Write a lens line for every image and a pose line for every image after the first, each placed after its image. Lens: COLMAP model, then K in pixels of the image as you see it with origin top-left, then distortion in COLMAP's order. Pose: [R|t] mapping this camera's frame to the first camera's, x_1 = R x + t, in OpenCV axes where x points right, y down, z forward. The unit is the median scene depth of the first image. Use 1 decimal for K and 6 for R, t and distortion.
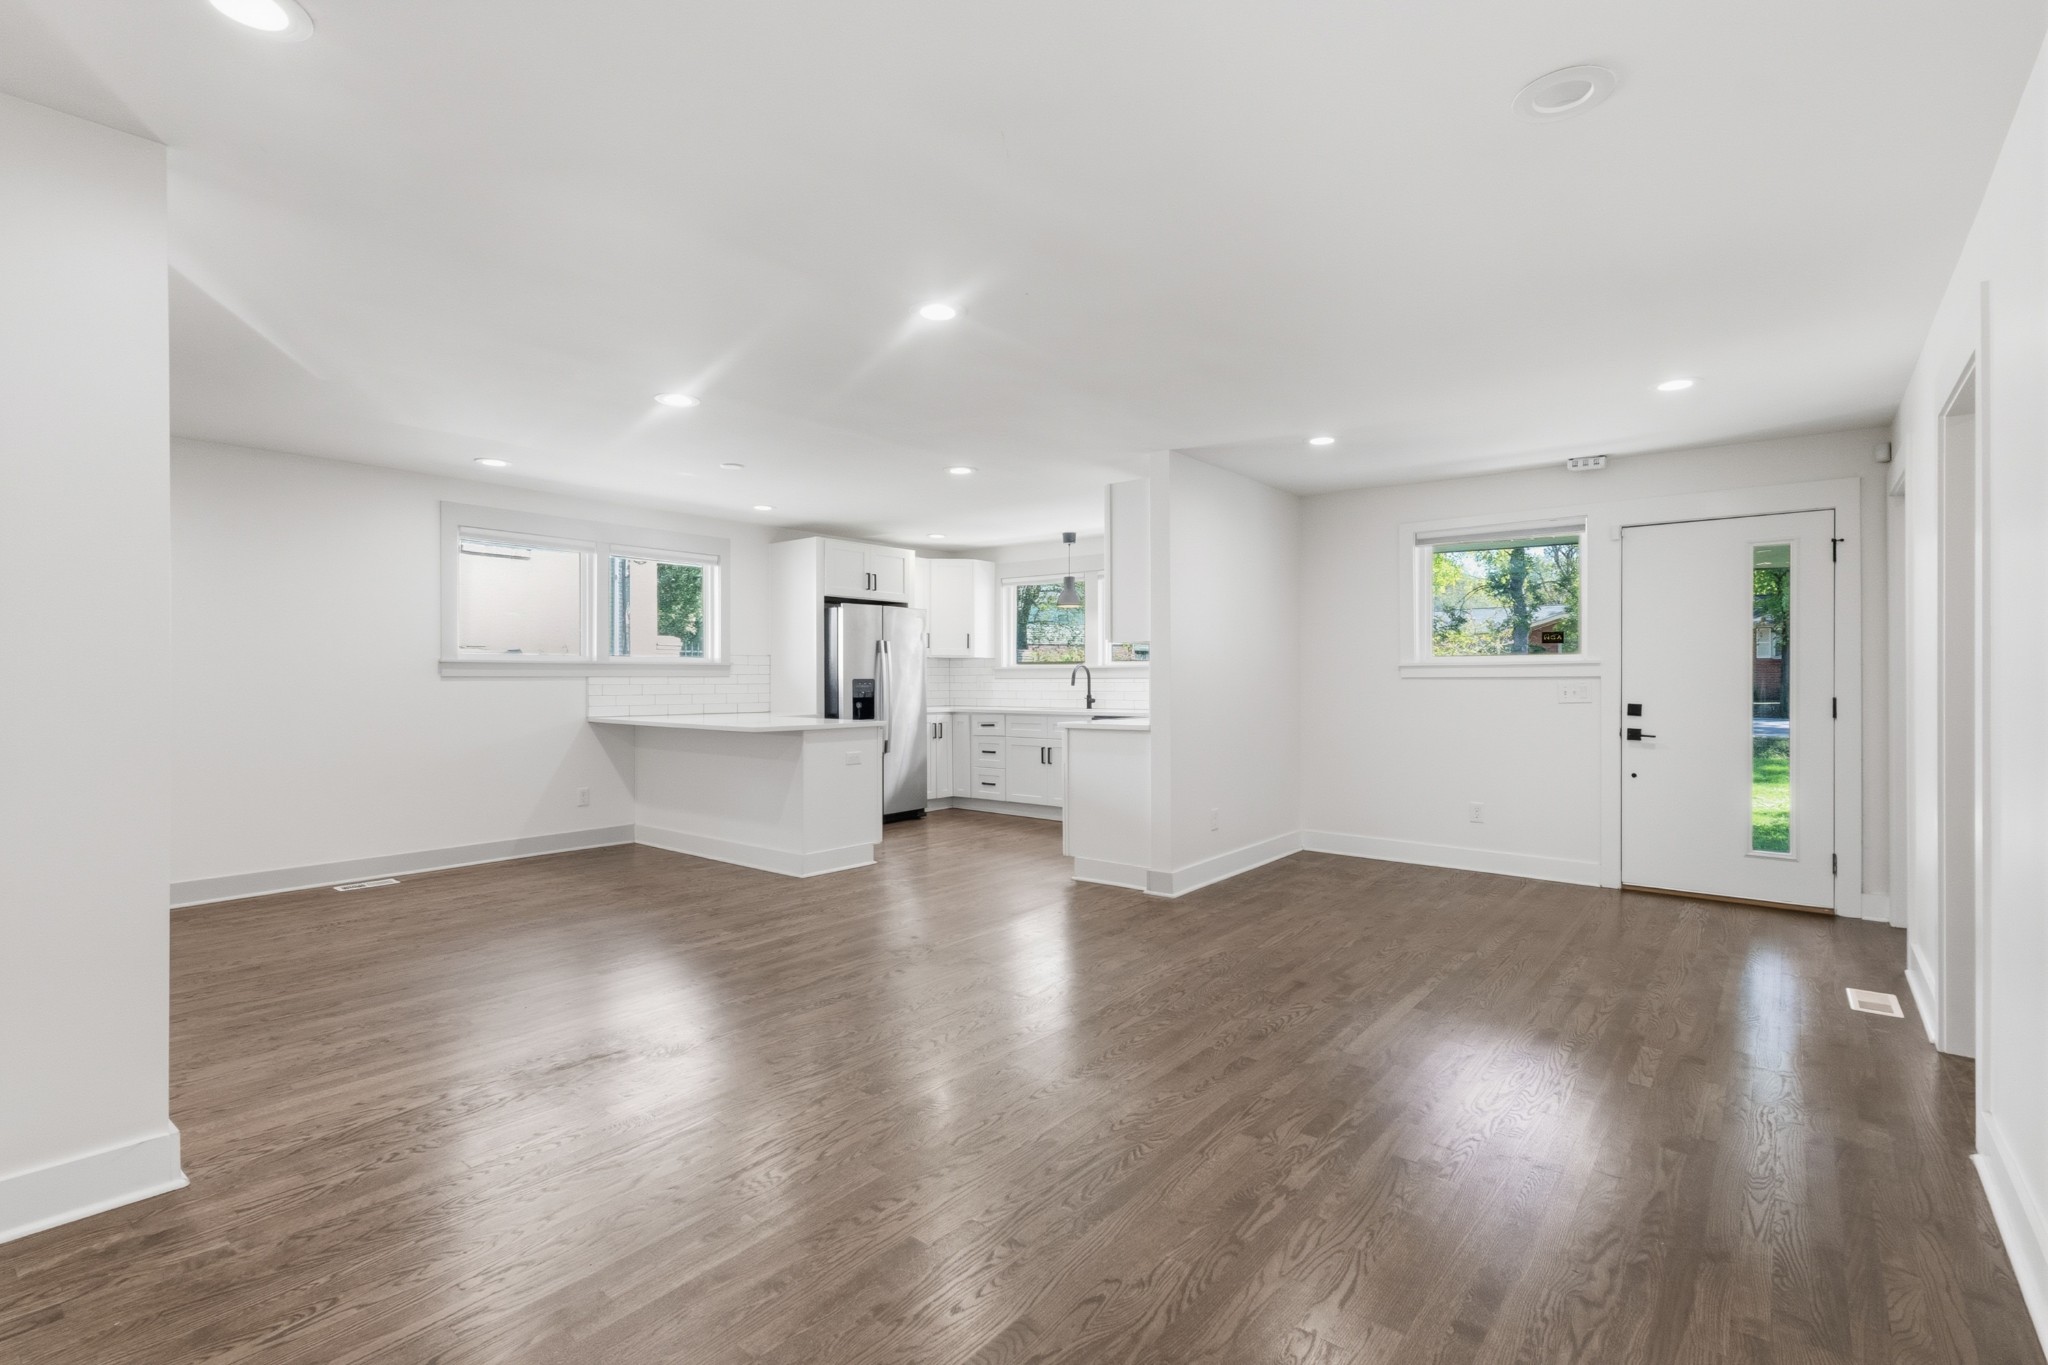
lens RADIAL K [[949.3, 0, 1022.7], [0, 949.3, 681.3], [0, 0, 1]] dist [0.002776, 0.001616]
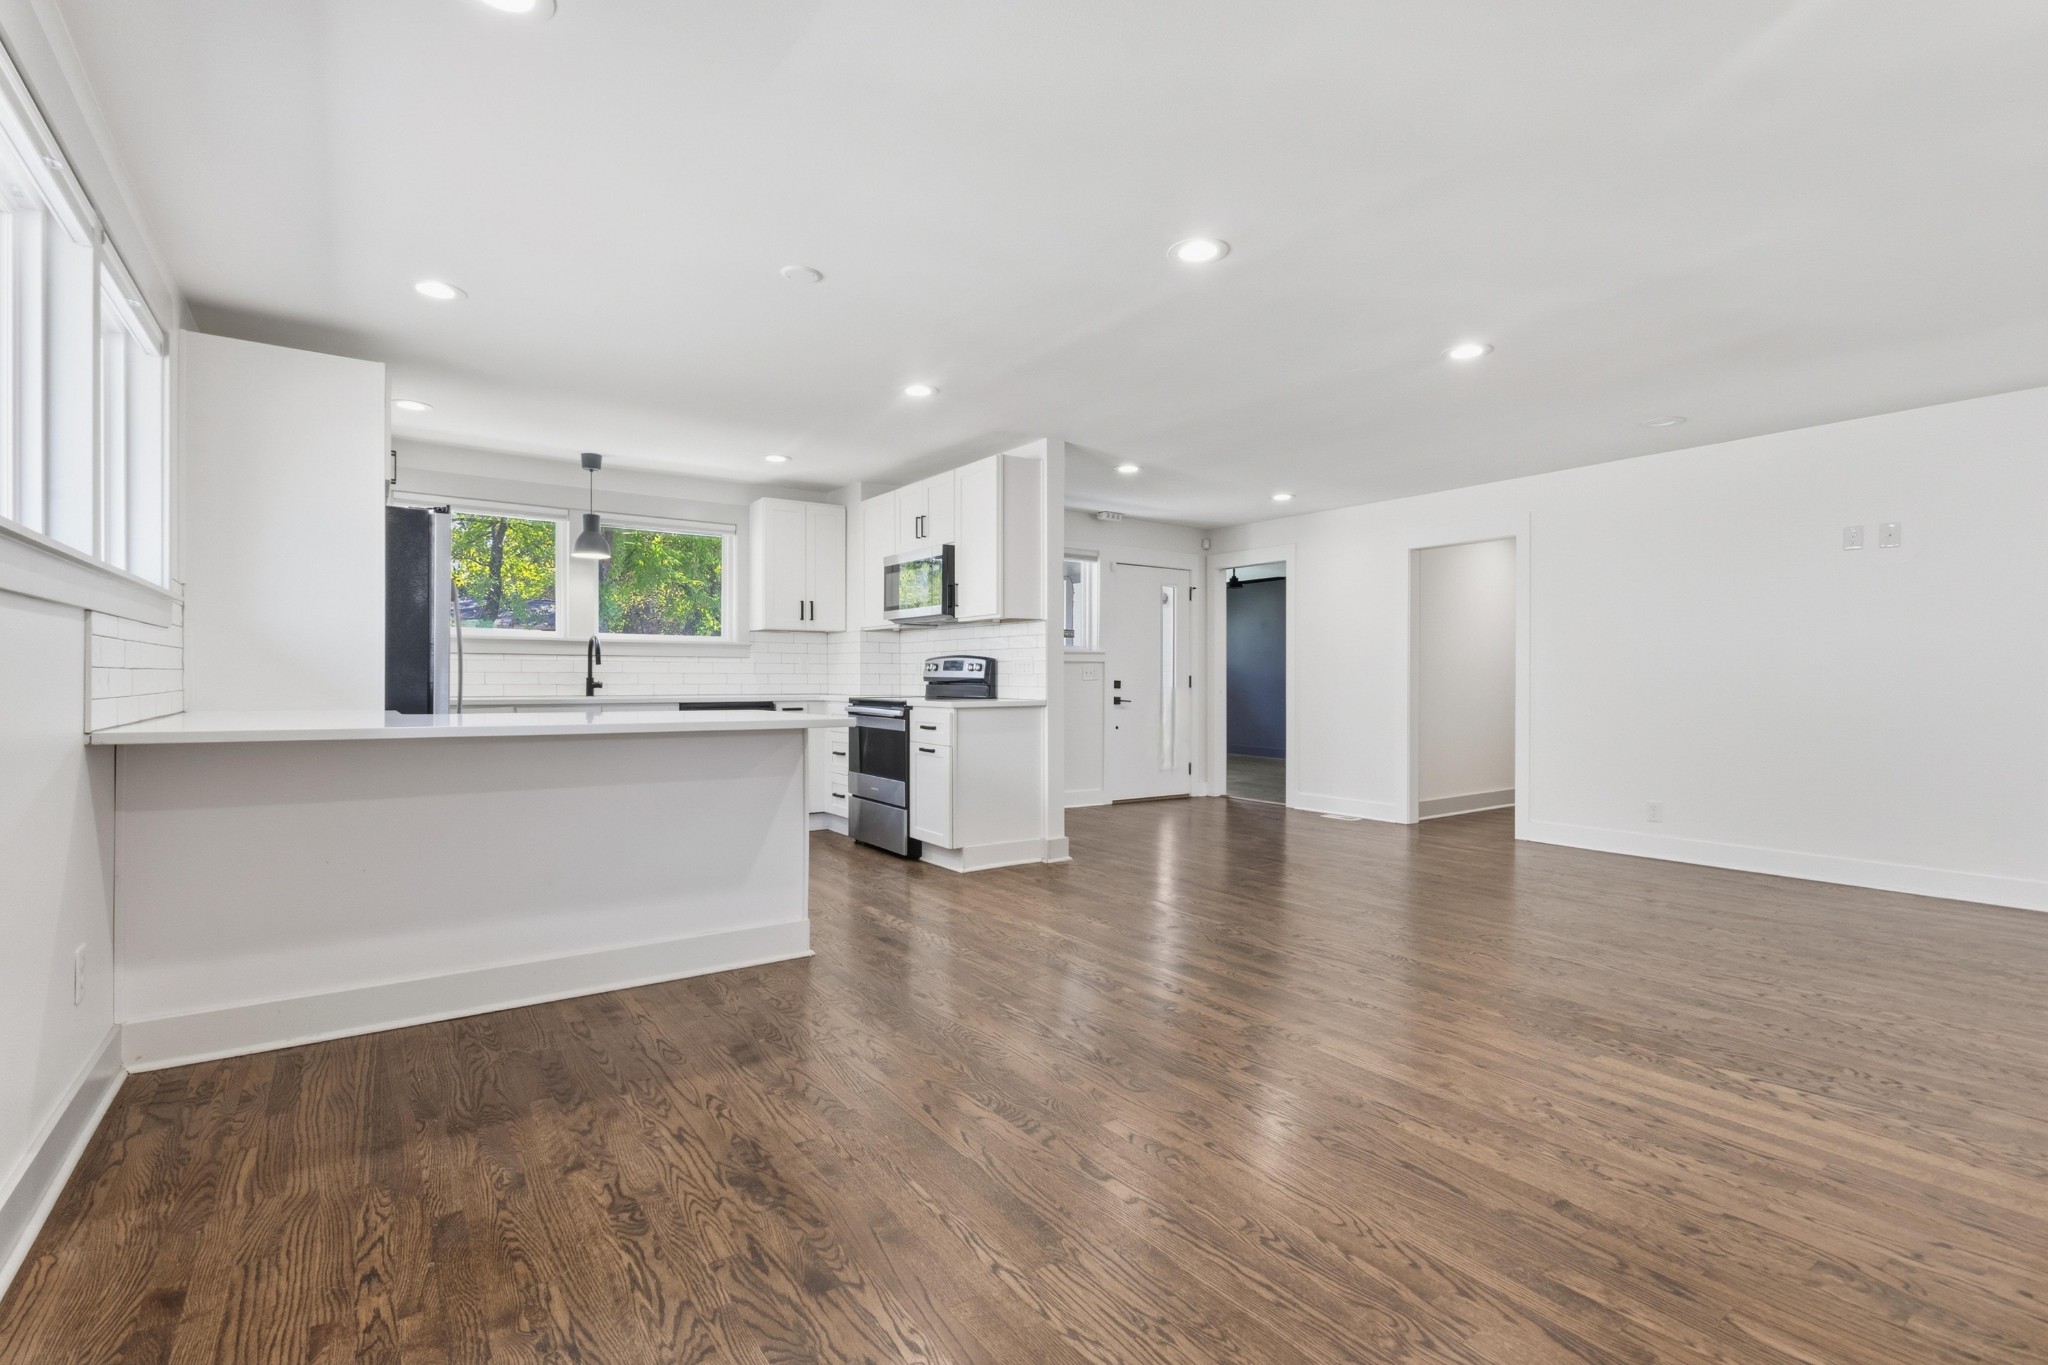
lens RADIAL K [[949.3, 0, 1039.5], [0, 949.3, 679.7], [0, 0, 1]] dist [0.002776, 0.001616]
pose [[0.252756, 0.001932, 0.967528, -0.589926], [-0.003036, 0.999995, -0.001203, 0.016710], [-0.967525, -0.002634, 0.252760, 0.503982]]
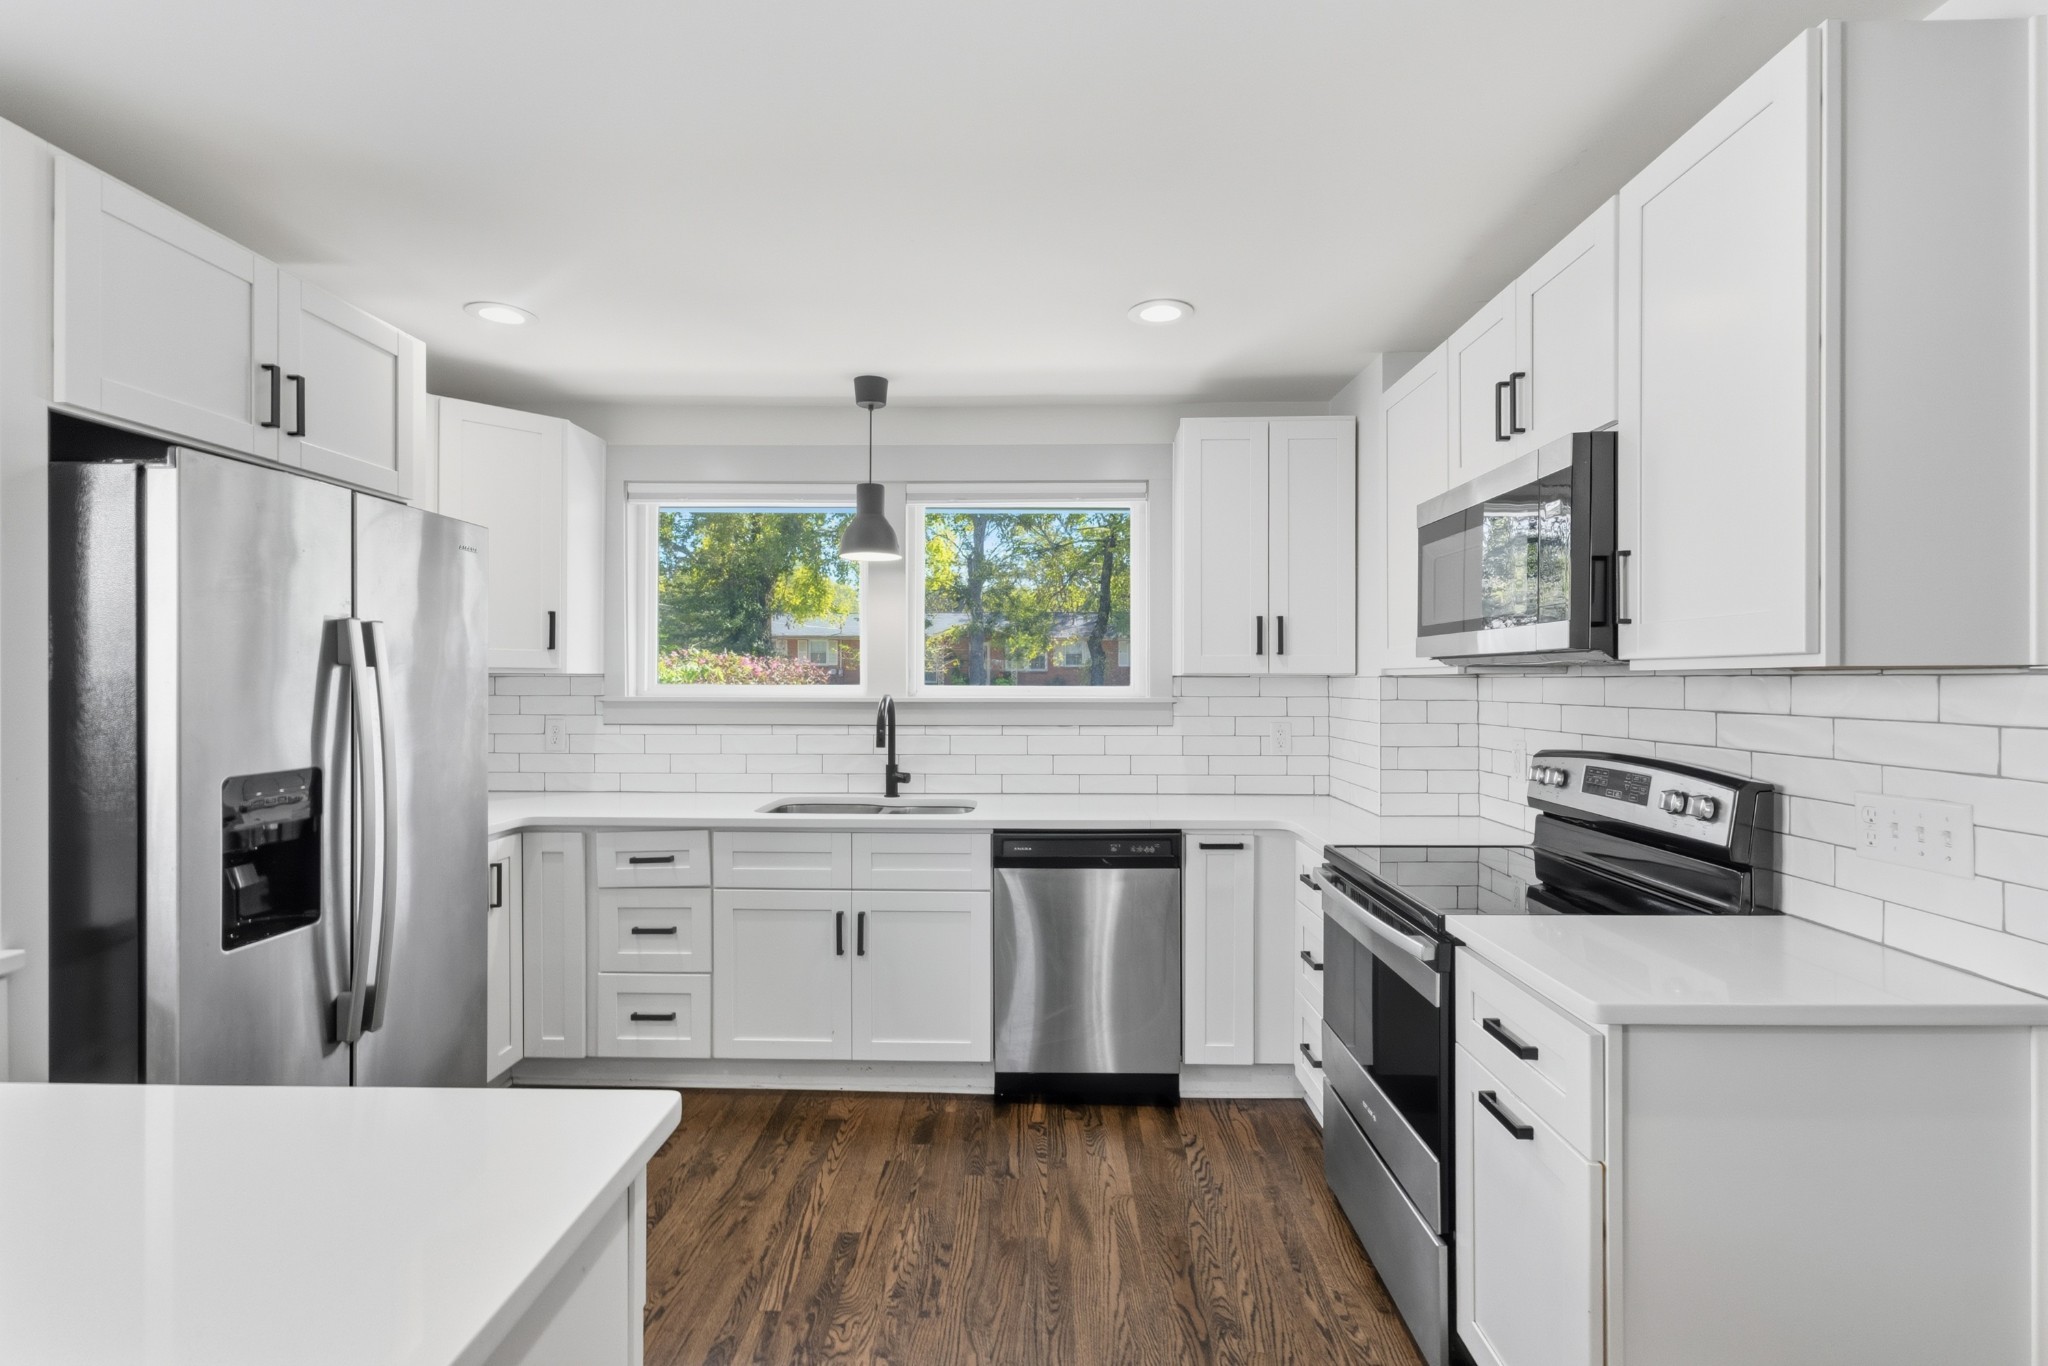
lens RADIAL K [[949.3, 0, 1019.3], [0, 949.3, 681.9], [0, 0, 1]] dist [0.002776, 0.001616]
pose [[0.794792, 0.001846, 0.606880, -0.156997], [-0.003808, 0.999991, 0.001944, -0.026016], [-0.606871, -0.003856, 0.794791, 0.655845]]
